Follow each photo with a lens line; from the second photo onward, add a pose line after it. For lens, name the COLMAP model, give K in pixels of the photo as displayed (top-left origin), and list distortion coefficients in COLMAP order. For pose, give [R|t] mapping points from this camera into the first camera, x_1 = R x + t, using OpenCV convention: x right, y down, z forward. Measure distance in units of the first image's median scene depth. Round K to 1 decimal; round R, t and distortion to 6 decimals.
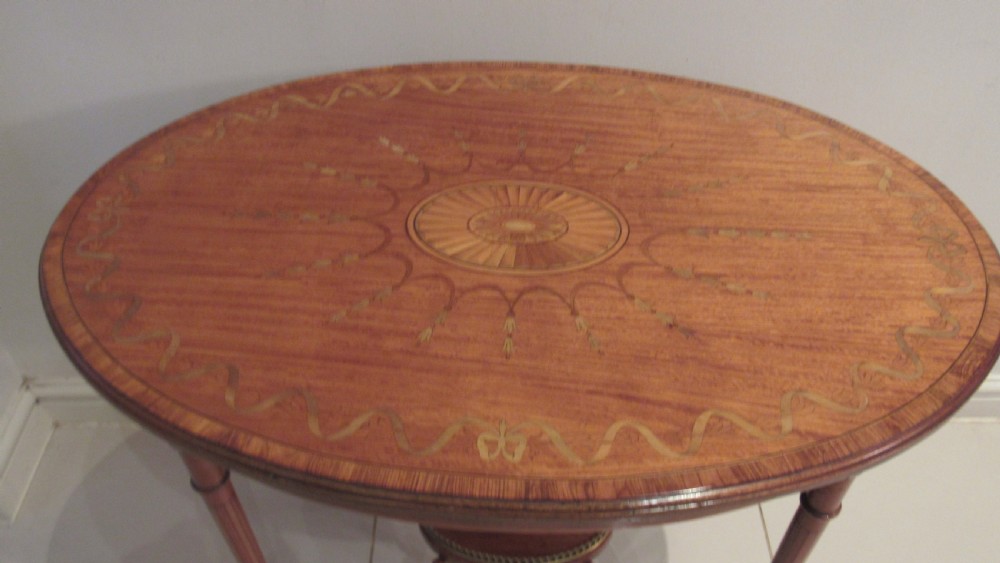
lens RADIAL K [[826.2, 0, 498.3], [0, 826.2, 277.1], [0, 0, 1]] dist [-0.023739, -0.001135]
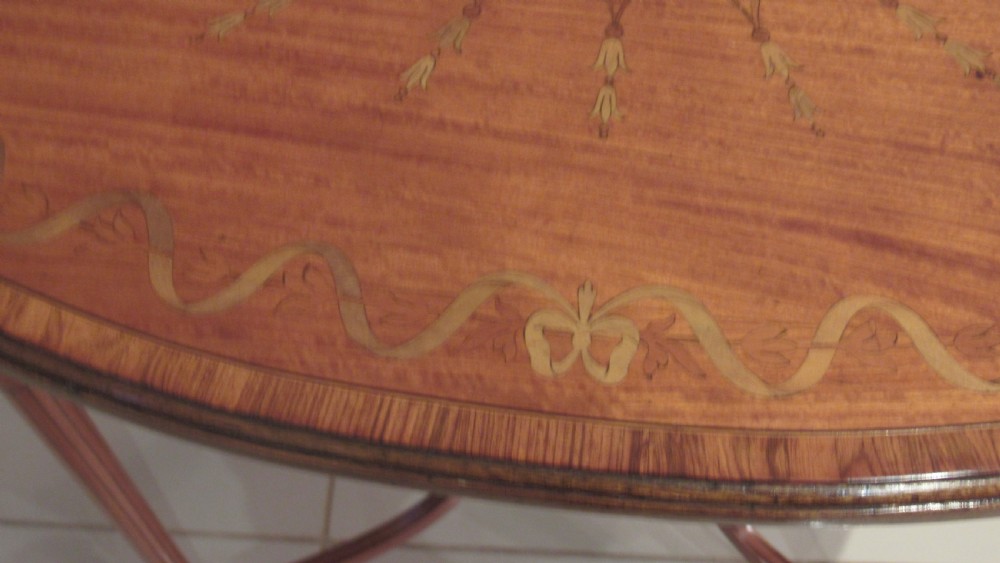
lens RADIAL K [[1341.5, 0, 495.4], [0, 1341.5, 283.5], [0, 0, 1]] dist [-0.097570, 0.000000]
pose [[0.997757, 0.043147, -0.051183, -0.006011], [-0.028344, 0.964948, 0.260907, -0.009769], [0.060646, -0.258871, 0.964006, 0.299851]]
